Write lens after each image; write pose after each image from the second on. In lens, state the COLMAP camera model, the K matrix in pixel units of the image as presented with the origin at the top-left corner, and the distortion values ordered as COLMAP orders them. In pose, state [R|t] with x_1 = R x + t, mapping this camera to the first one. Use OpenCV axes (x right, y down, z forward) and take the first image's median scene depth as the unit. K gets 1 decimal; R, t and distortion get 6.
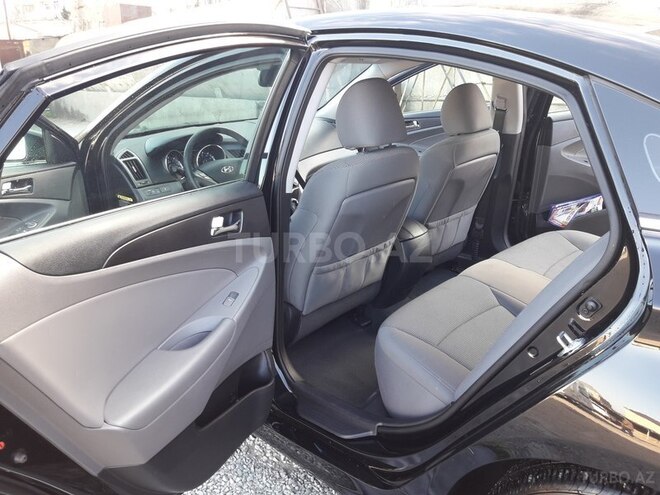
lens RADIAL K [[545.2, 0, 330.0], [0, 545.2, 247.5], [0, 0, 1]] dist [-0.004573, -0.036311]
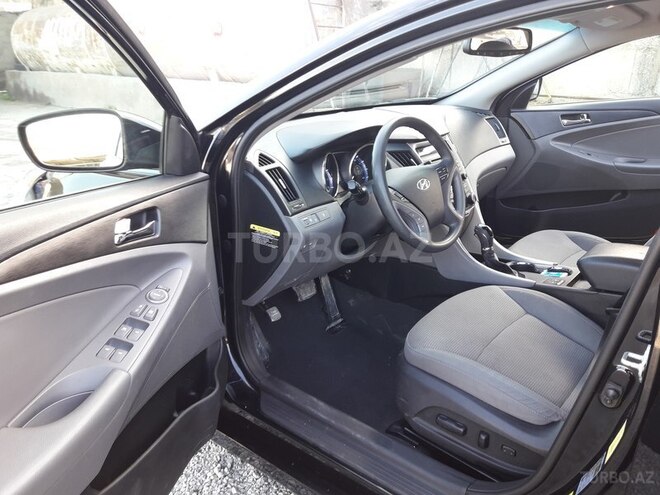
lens RADIAL K [[545.2, 0, 330.0], [0, 545.2, 247.5], [0, 0, 1]] dist [-0.004573, -0.036311]
pose [[0.997251, 0.001734, 0.074074, -0.344453], [-0.003106, 0.999826, 0.018403, -0.081486], [-0.074029, -0.018582, 0.997083, 0.370157]]
